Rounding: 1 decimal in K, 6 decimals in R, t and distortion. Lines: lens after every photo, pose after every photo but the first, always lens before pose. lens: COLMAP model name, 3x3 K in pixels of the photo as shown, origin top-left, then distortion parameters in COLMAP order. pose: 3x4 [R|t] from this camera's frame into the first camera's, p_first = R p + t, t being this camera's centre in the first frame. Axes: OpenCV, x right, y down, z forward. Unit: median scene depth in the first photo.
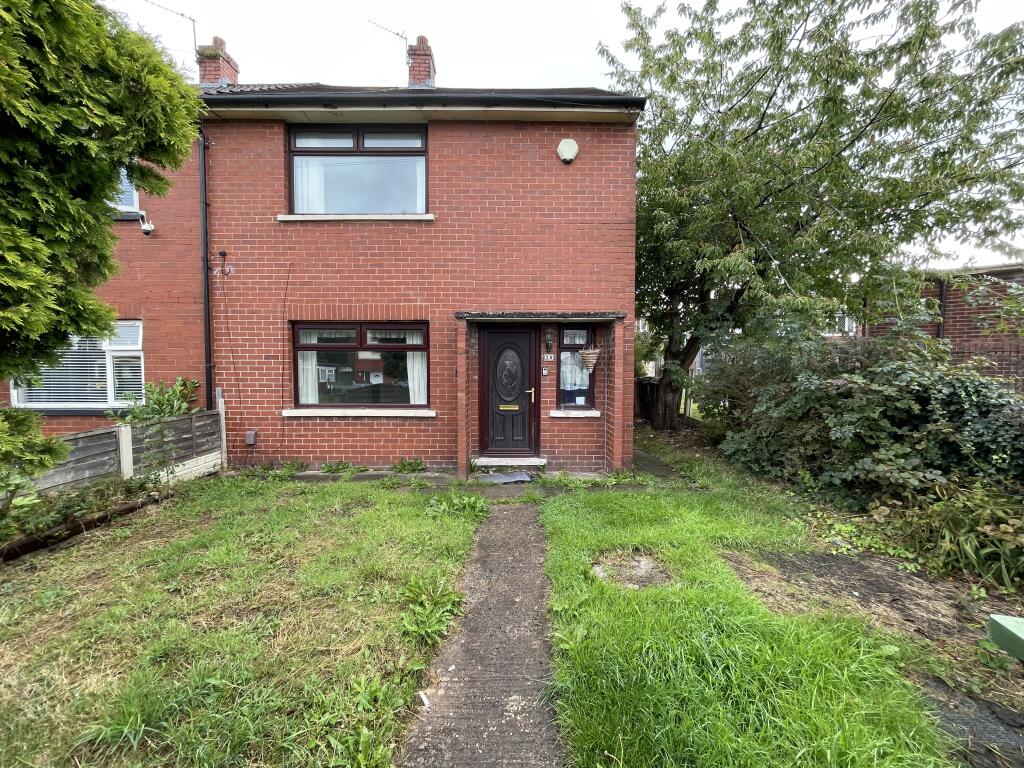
lens RADIAL K [[412.7, 0, 514.1], [0, 412.7, 383.1], [0, 0, 1]] dist [-0.003162, -0.000119]
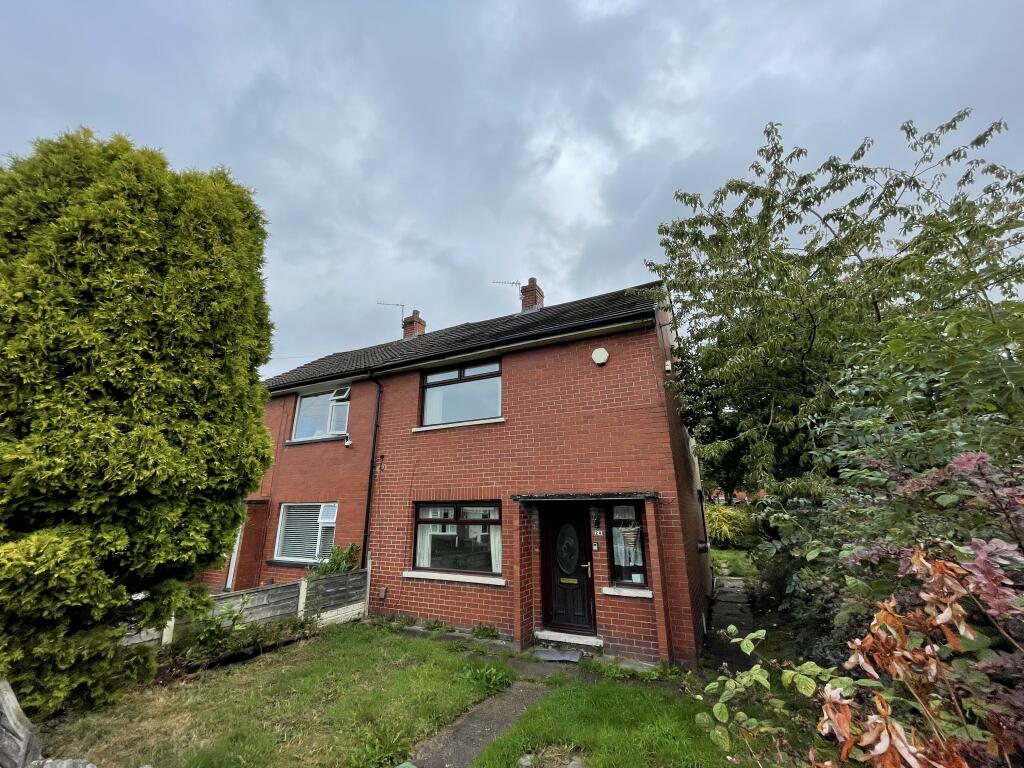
lens RADIAL K [[412.7, 0, 508.3], [0, 412.7, 383.6], [0, 0, 1]] dist [-0.003162, -0.000119]
pose [[0.888864, -0.140402, -0.436129, 0.401956], [-0.015005, 0.942459, -0.333985, -0.066590], [0.457925, 0.303412, 0.835611, -0.135338]]
